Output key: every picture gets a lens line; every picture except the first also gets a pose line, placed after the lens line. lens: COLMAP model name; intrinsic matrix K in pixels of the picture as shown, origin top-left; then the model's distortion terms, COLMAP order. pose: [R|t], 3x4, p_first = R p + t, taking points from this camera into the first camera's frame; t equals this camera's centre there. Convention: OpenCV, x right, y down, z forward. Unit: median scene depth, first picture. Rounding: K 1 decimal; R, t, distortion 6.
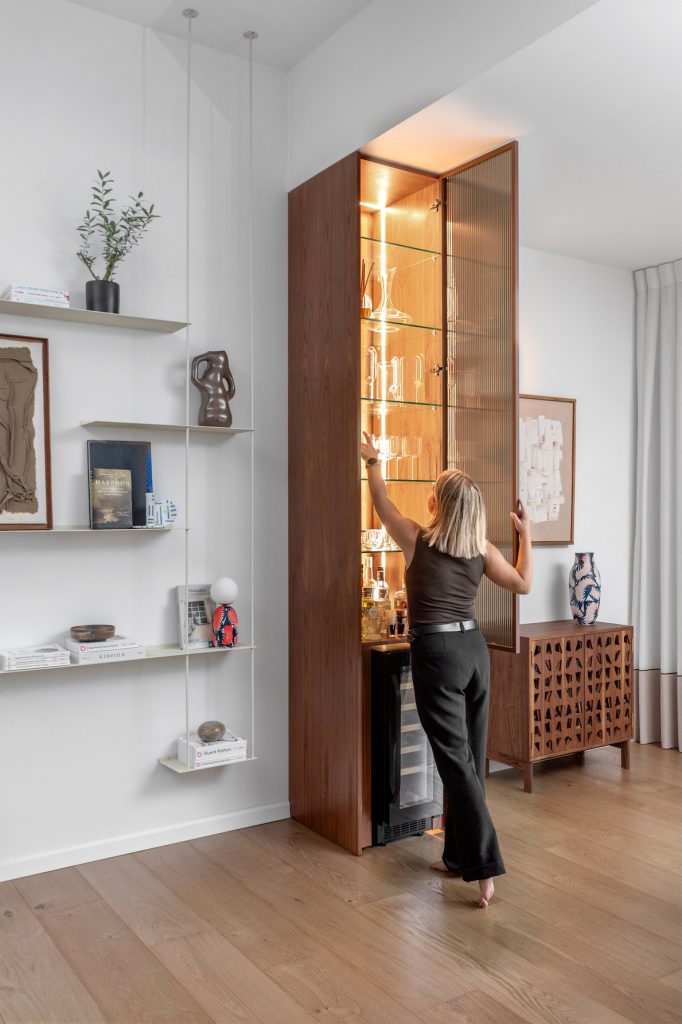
lens RADIAL K [[845.7, 0, 341.0], [0, 845.7, 512.0], [0, 0, 1]] dist [-0.002742, -0.004566]
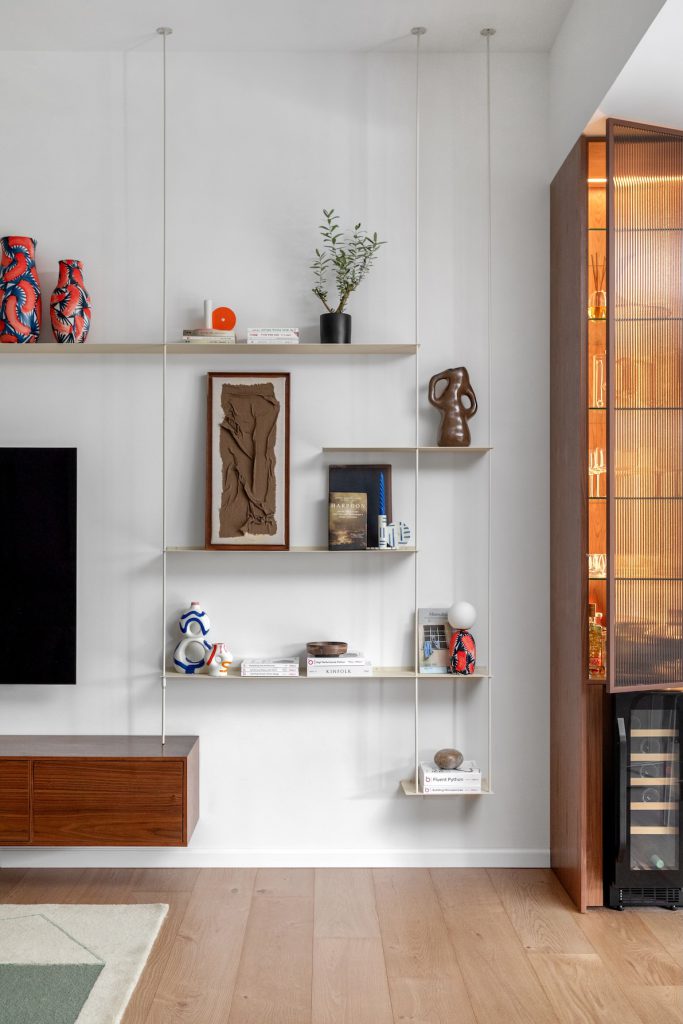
lens RADIAL K [[1018.4, 0, 341.9], [0, 1018.4, 538.8], [0, 0, 1]] dist [-0.009154, -0.006300]
pose [[0.845351, 0.003338, -0.534201, 0.372623], [-0.000892, 0.999988, 0.004837, -0.000027], [0.534210, -0.003612, 0.845344, -0.056608]]
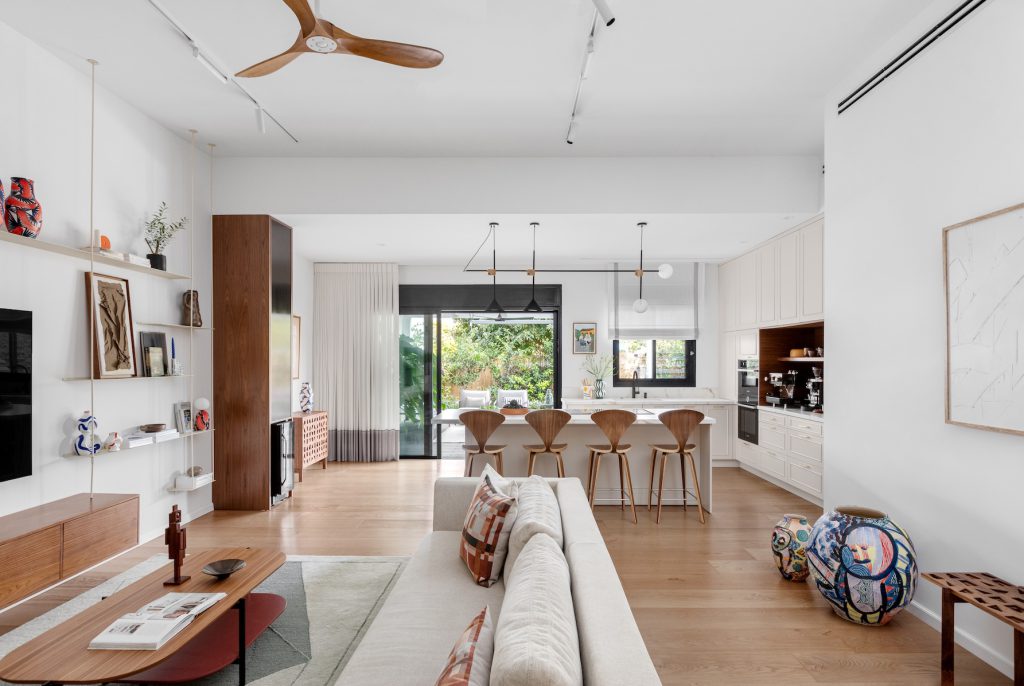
lens RADIAL K [[498.7, 0, 516.2], [0, 498.7, 359.8], [0, 0, 1]] dist [-0.000776, 0.000179]
pose [[0.554373, 0.006312, 0.832244, -0.747145], [-0.009846, 0.999951, -0.001025, -0.025479], [-0.832210, -0.007626, 0.554408, -0.355839]]
